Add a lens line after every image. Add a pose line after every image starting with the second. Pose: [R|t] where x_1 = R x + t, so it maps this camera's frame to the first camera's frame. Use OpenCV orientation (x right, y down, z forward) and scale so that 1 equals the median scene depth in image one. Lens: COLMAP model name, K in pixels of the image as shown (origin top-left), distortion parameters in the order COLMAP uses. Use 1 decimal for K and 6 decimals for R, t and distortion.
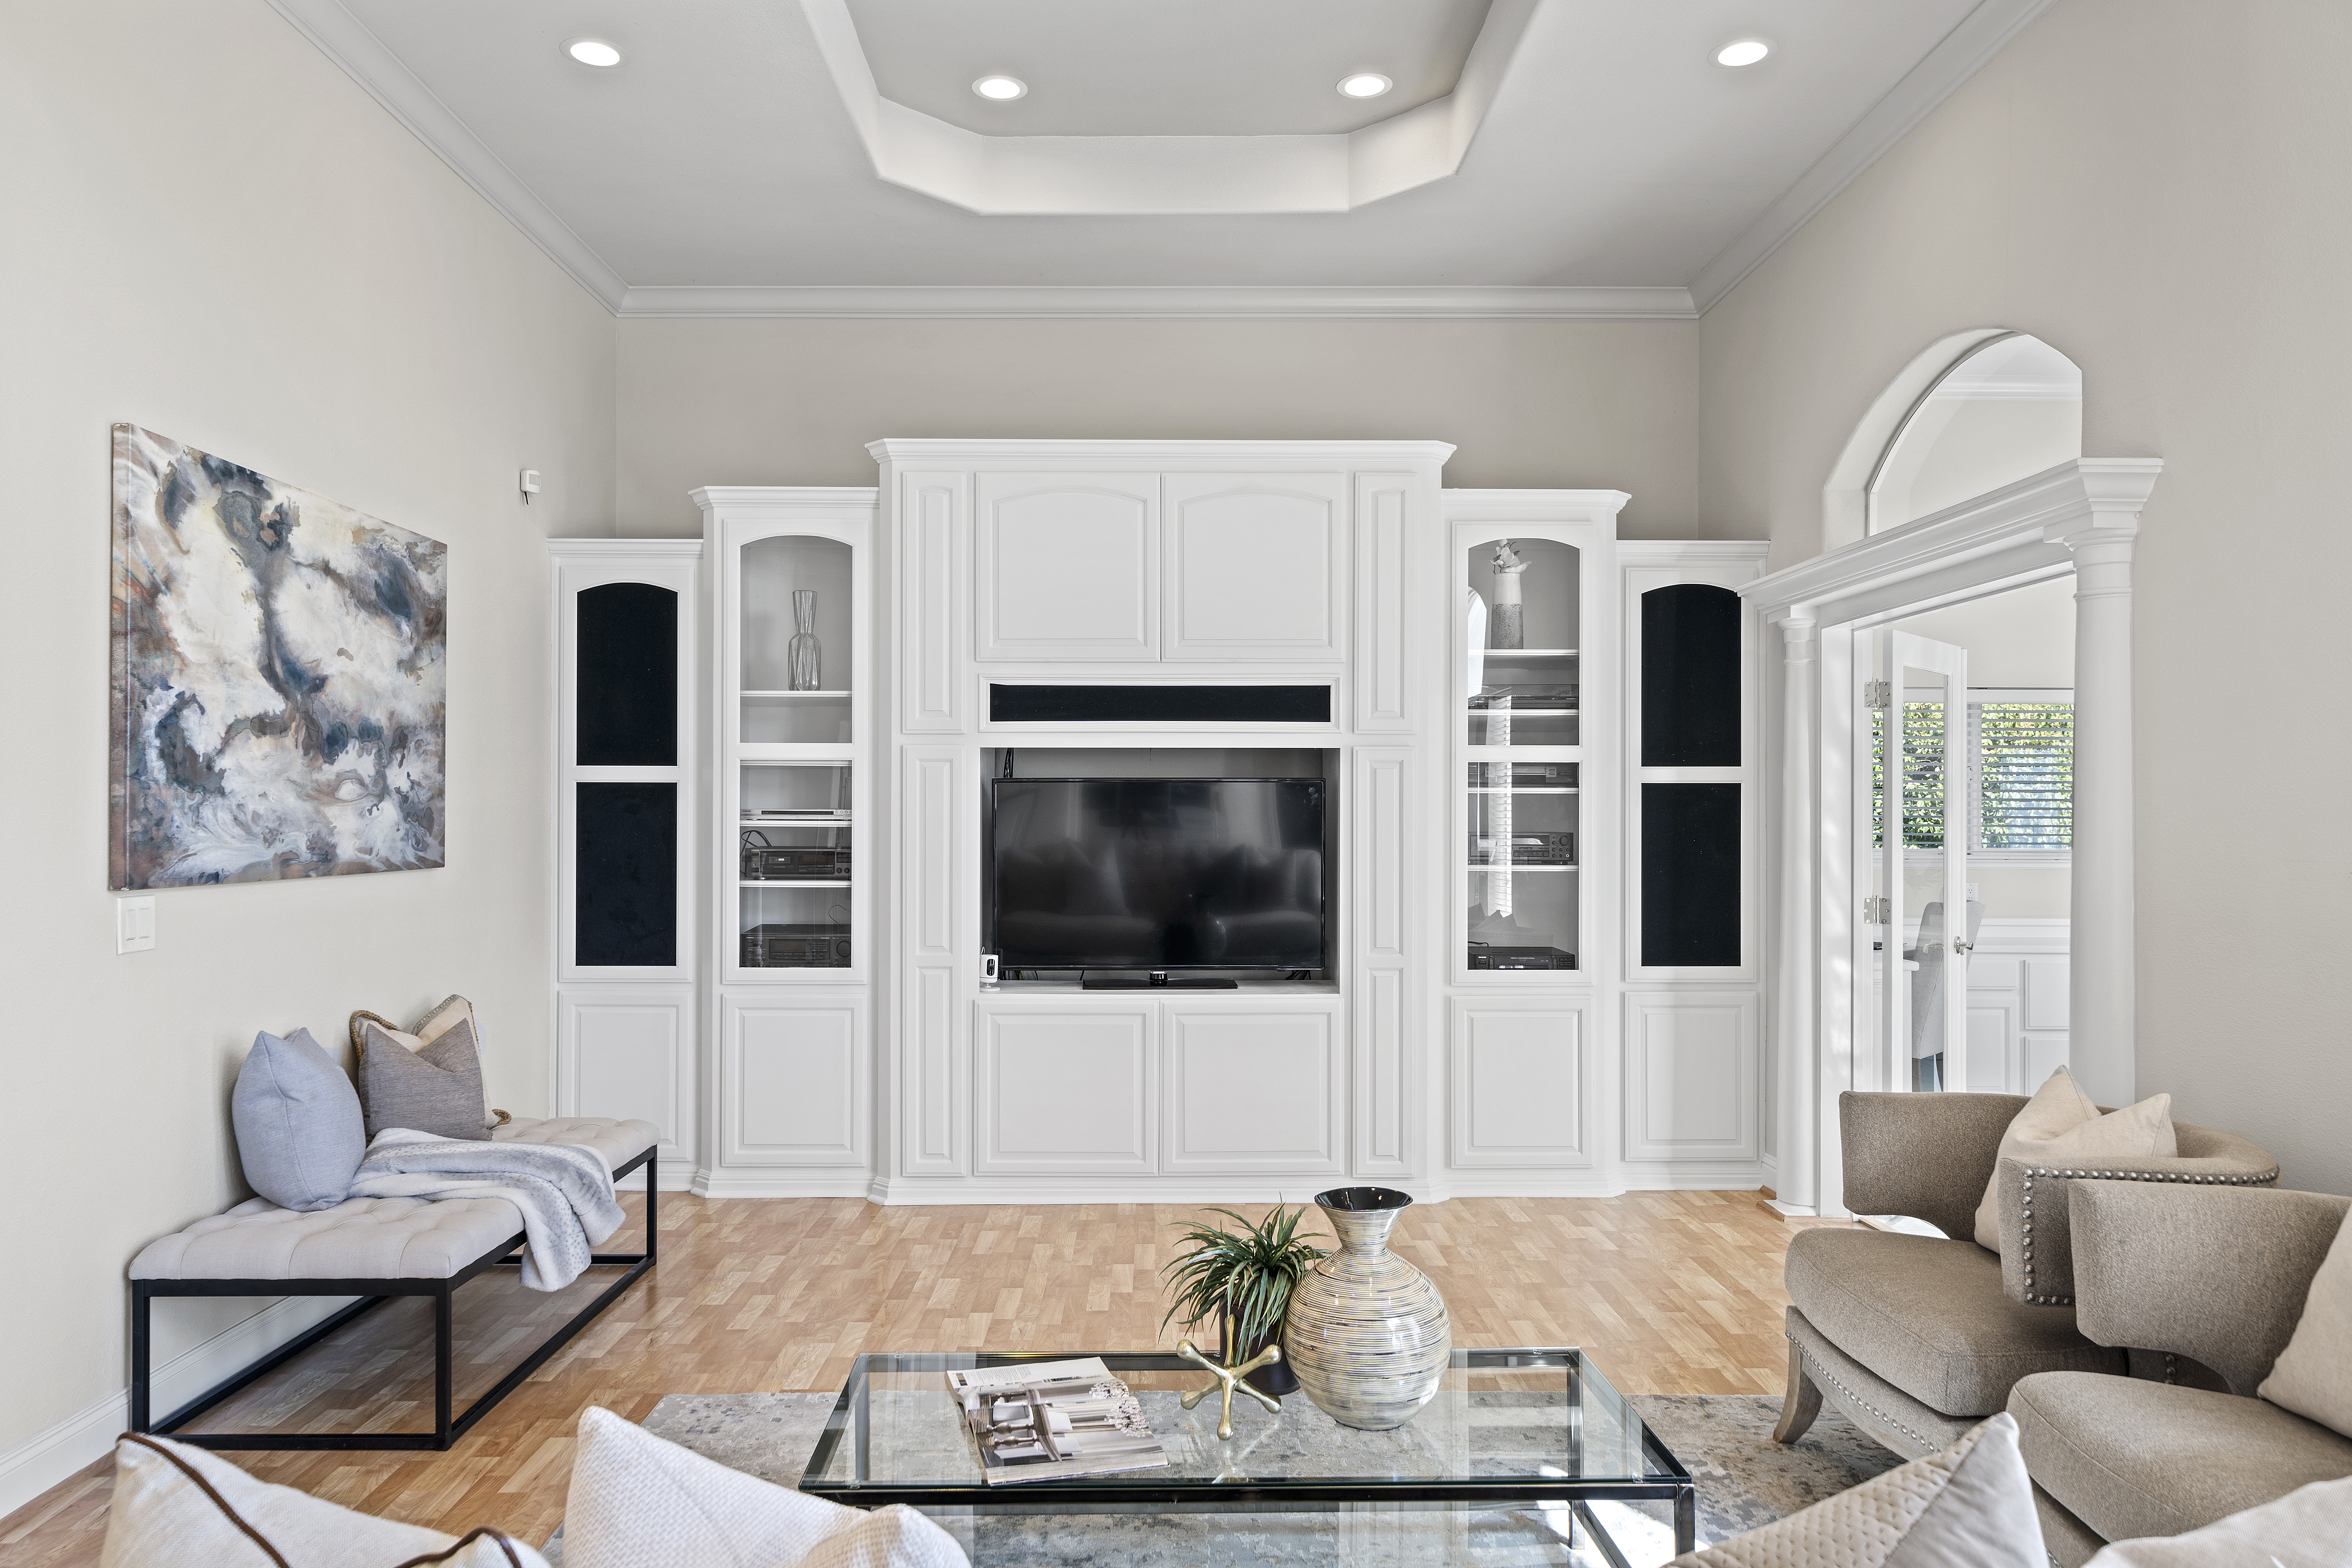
lens RADIAL K [[1599.6, 0, 1166.1], [0, 1599.6, 809.6], [0, 0, 1]] dist [0.002216, 0.000080]
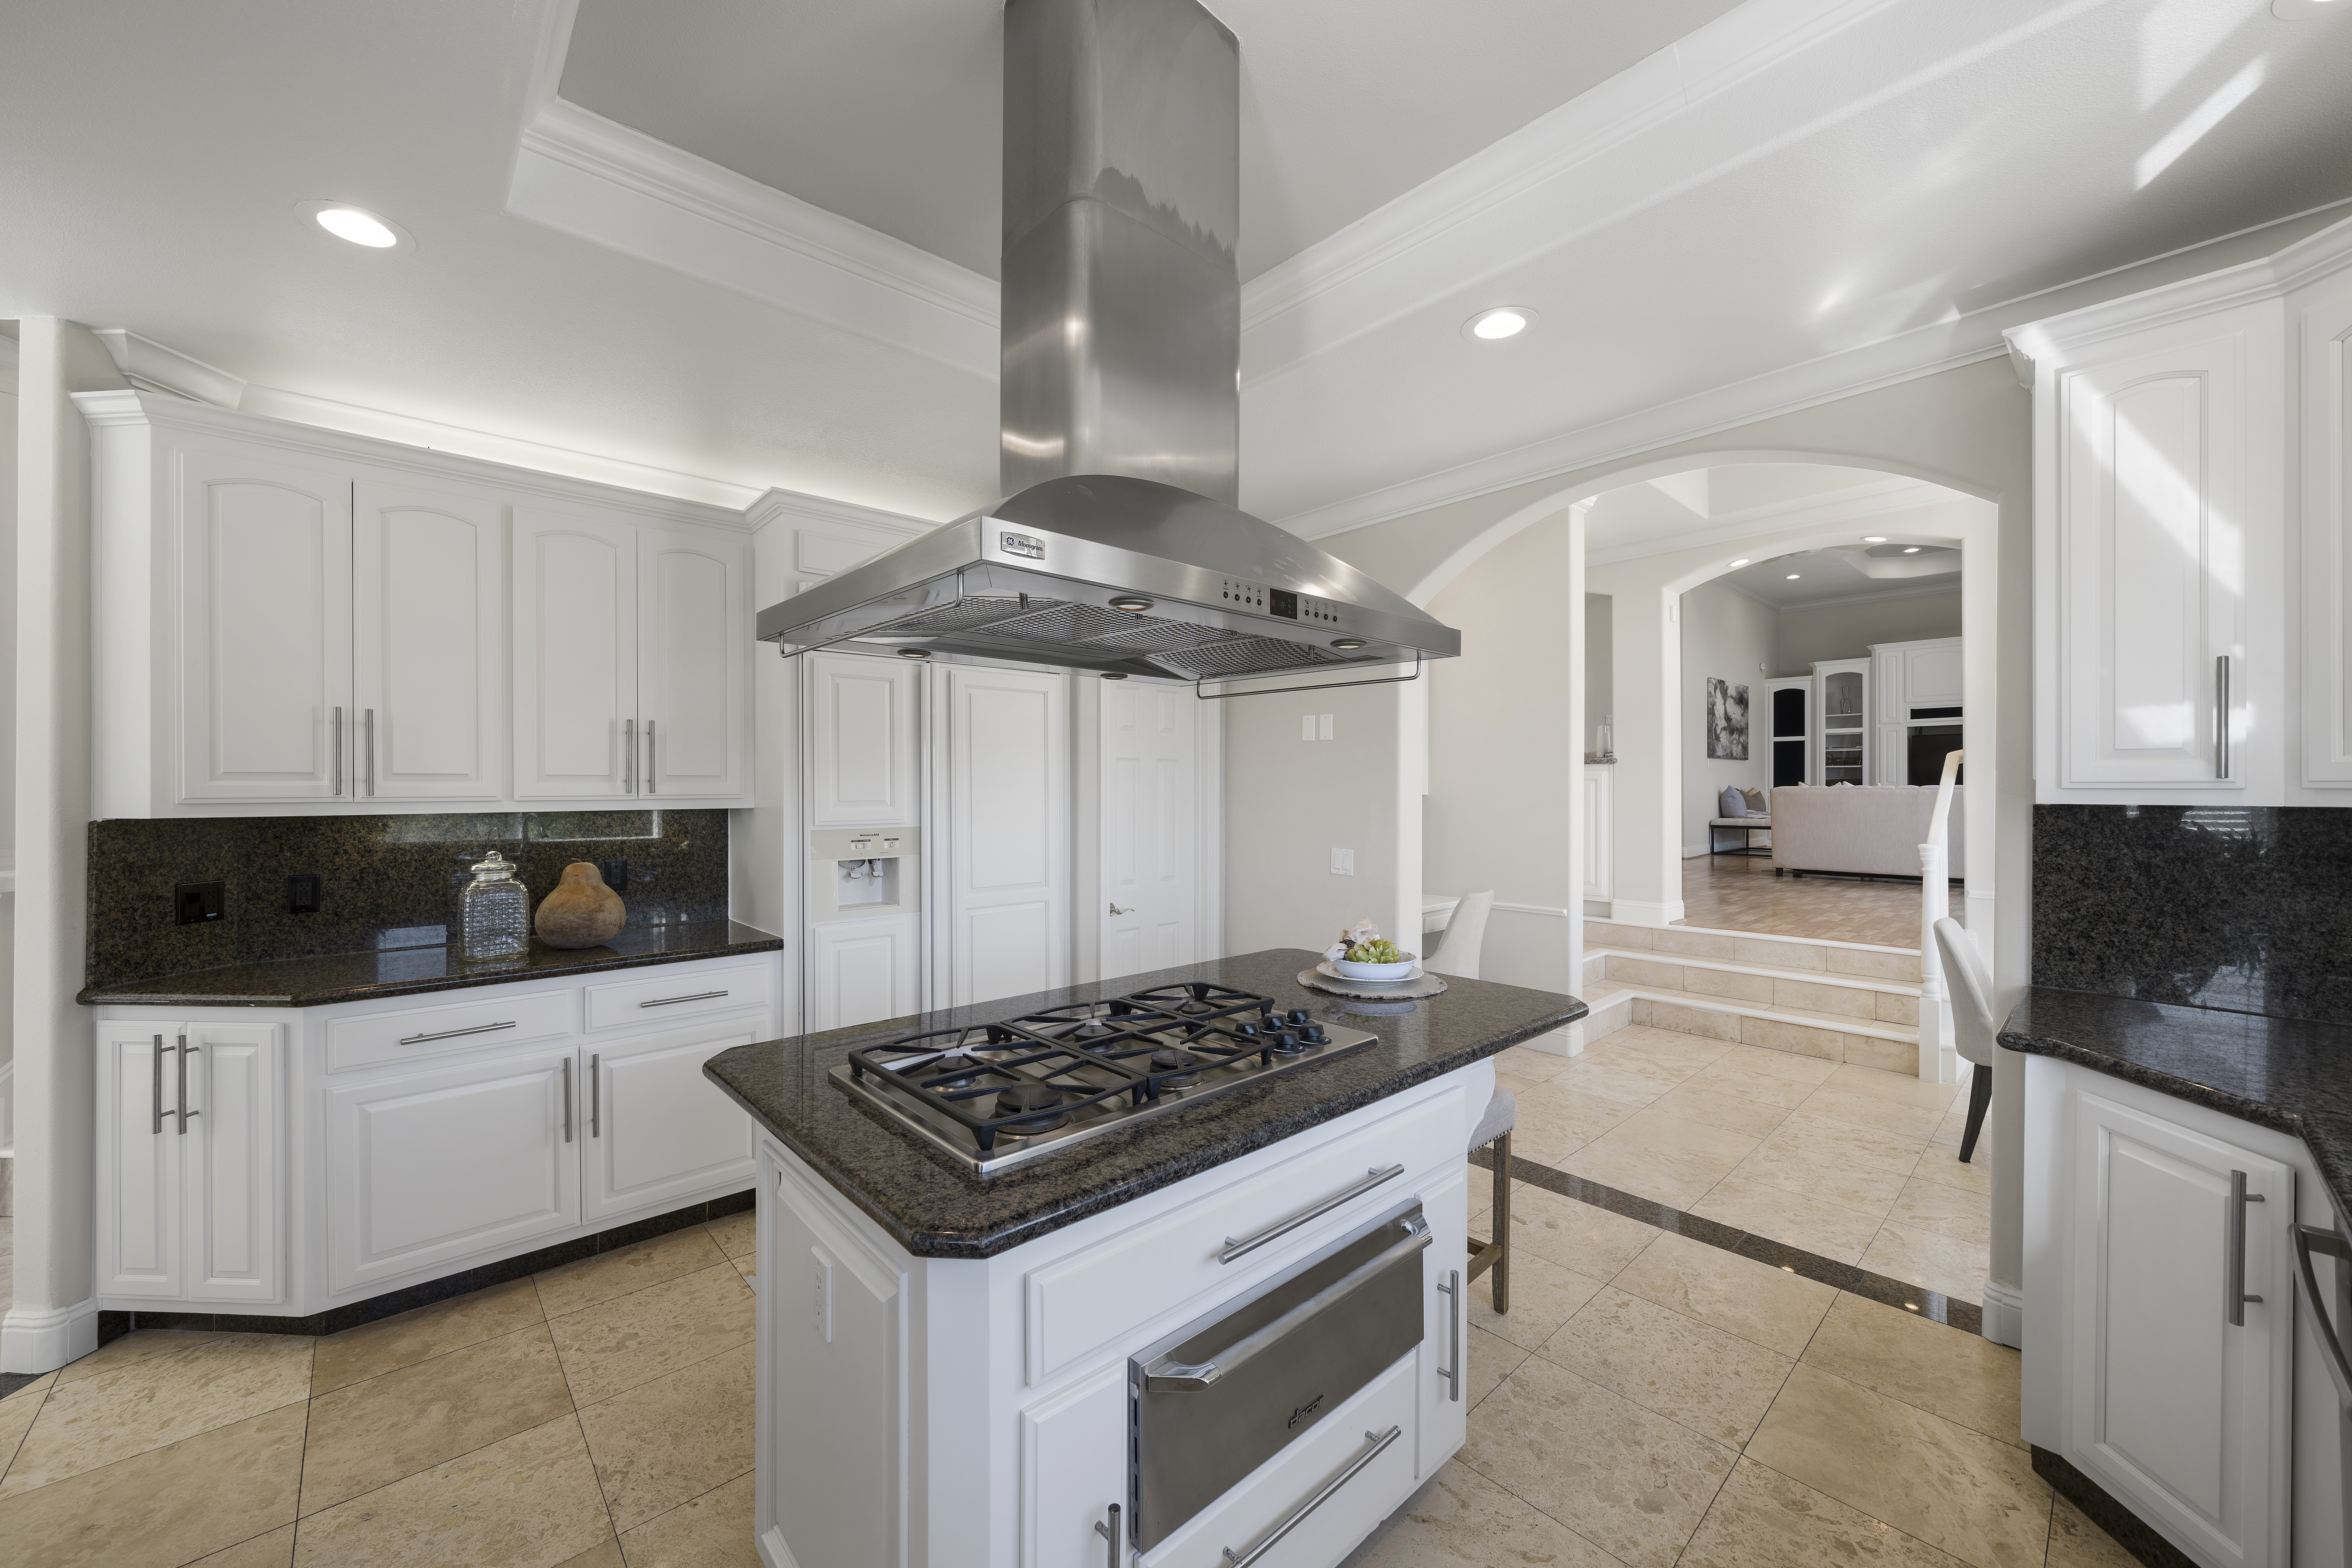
lens RADIAL K [[901.2, 0, 1159.1], [0, 901.2, 788.5], [0, 0, 1]] dist [-0.001260, -0.000156]
pose [[0.665512, -0.002879, -0.746382, 0.339036], [0.005025, 0.999987, 0.000623, 0.111117], [0.746370, -0.004165, 0.665518, -1.974454]]
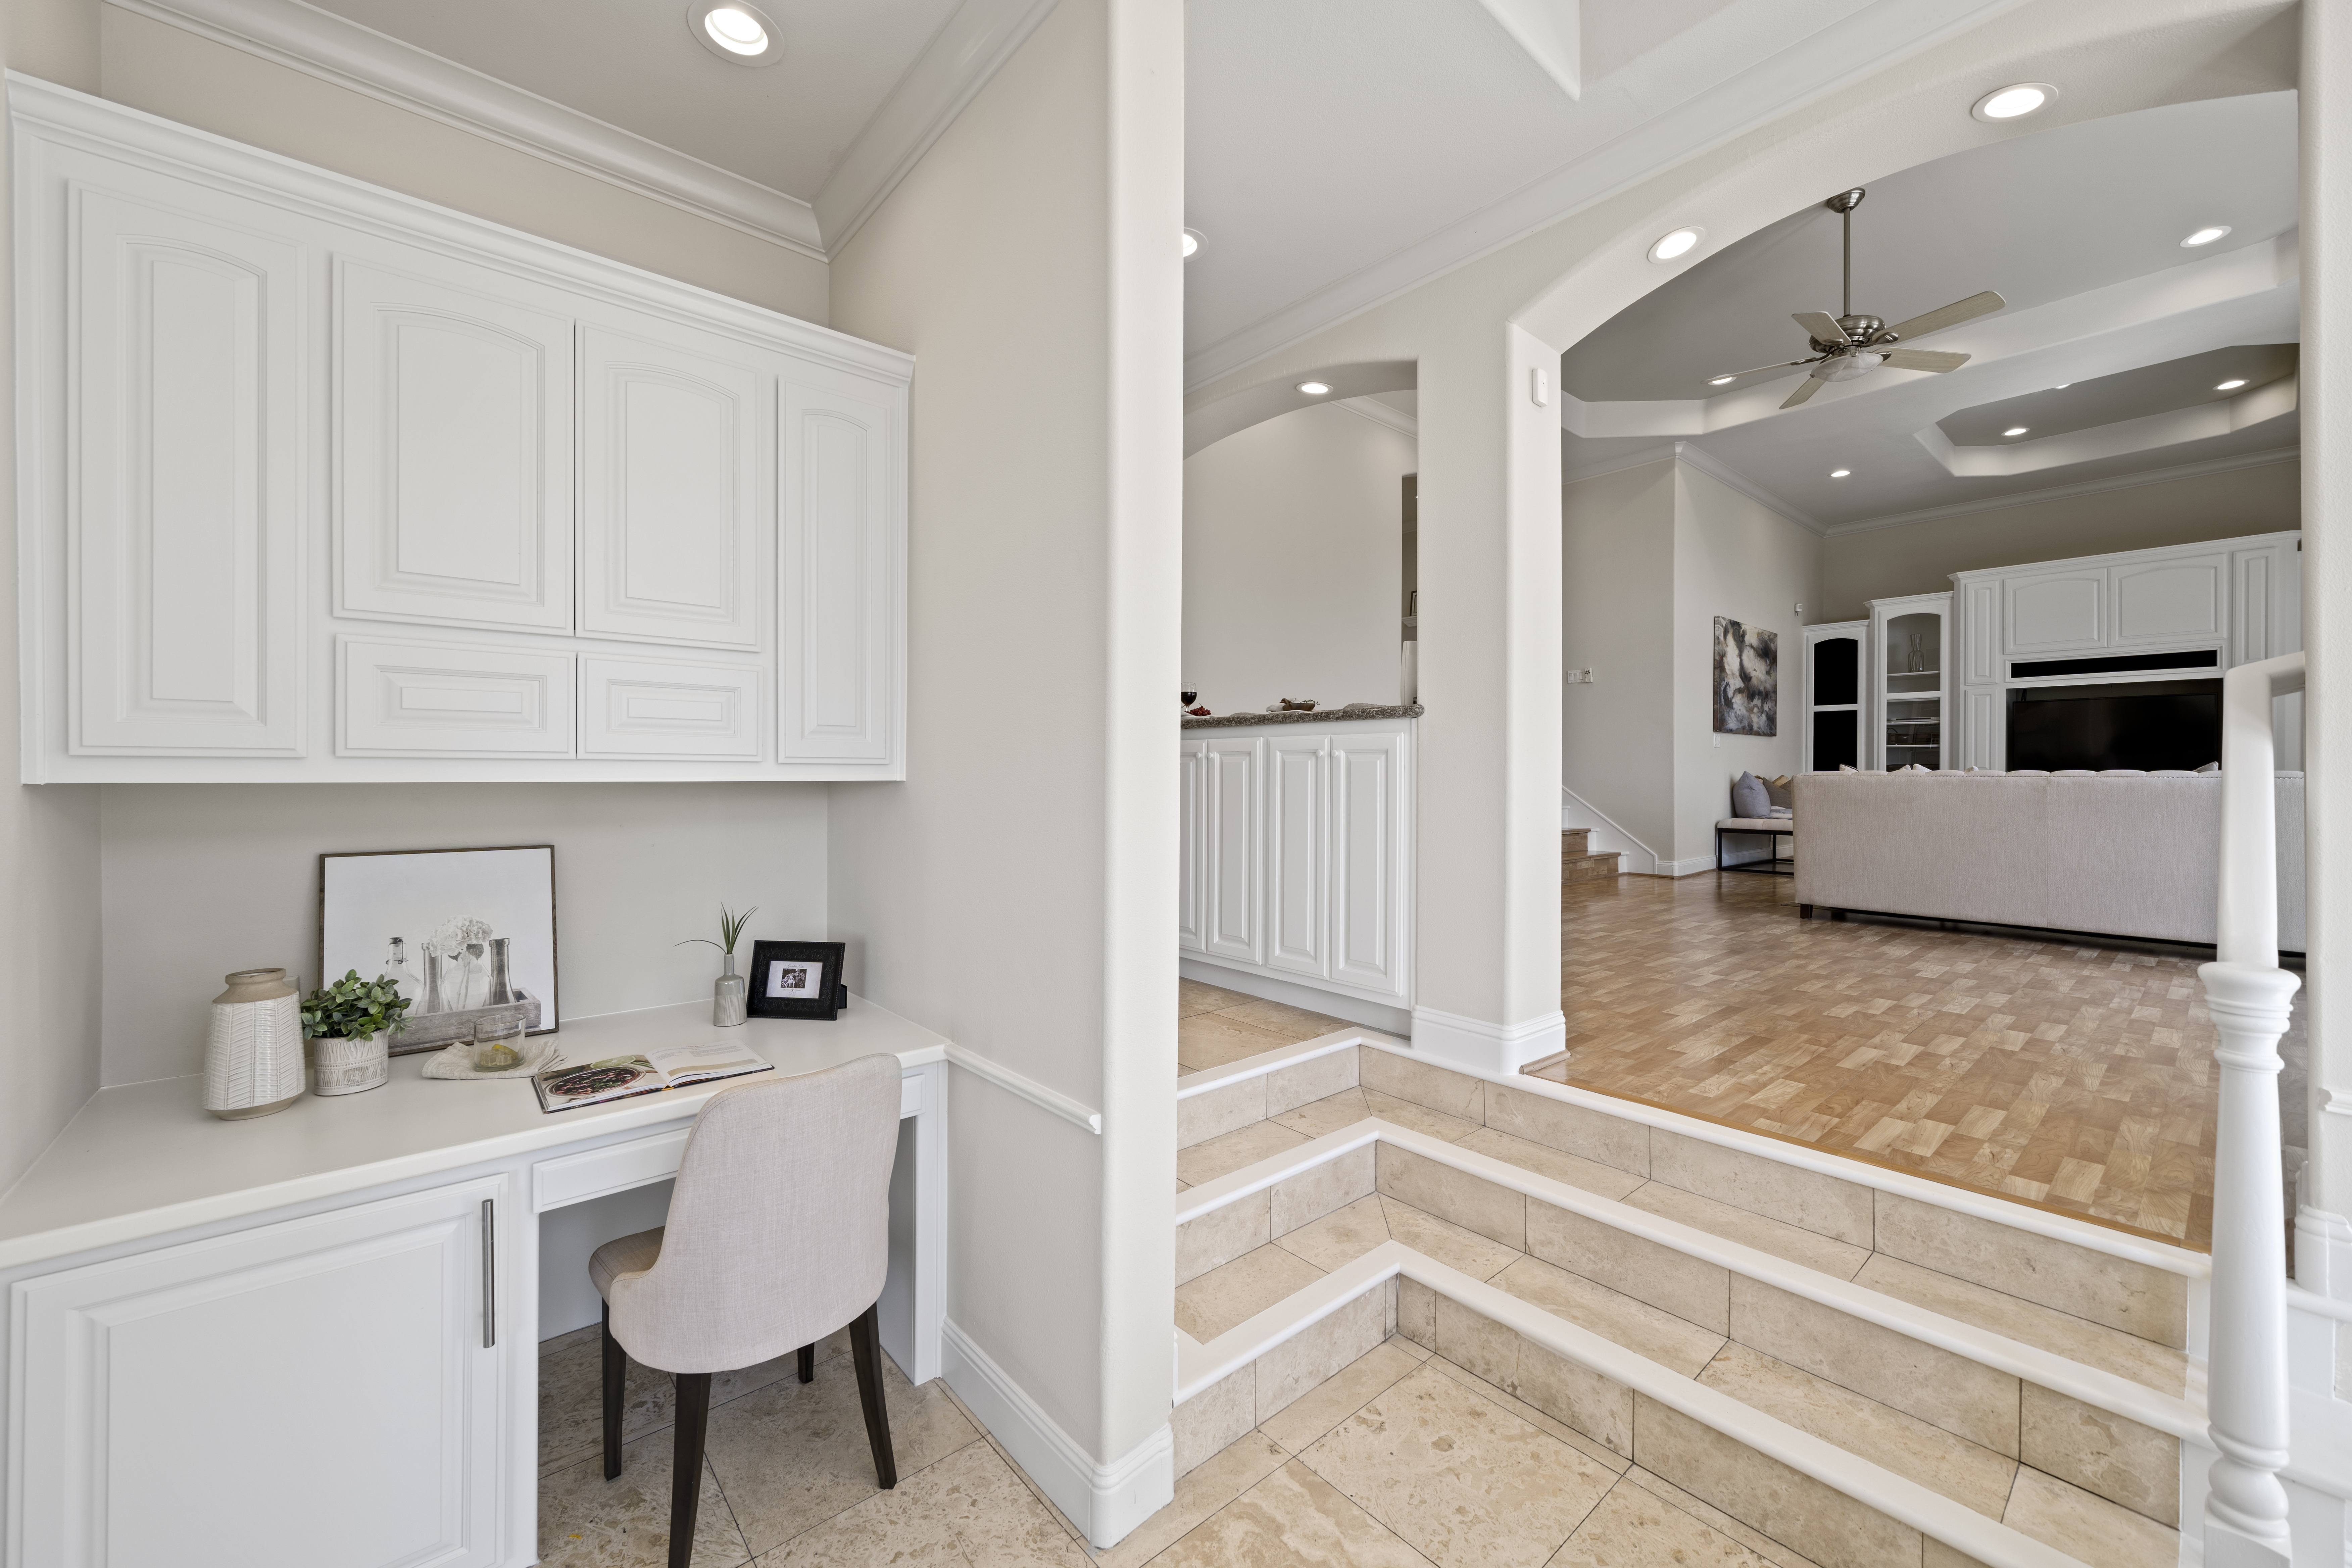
lens RADIAL K [[936.8, 0, 1155.1], [0, 936.8, 777.1], [0, 0, 1]] dist [-0.000284, -0.000003]
pose [[0.644352, 0.001730, -0.764727, 0.182503], [0.000404, 0.999997, 0.002603, 0.118118], [0.764729, -0.001986, 0.644350, -1.195851]]
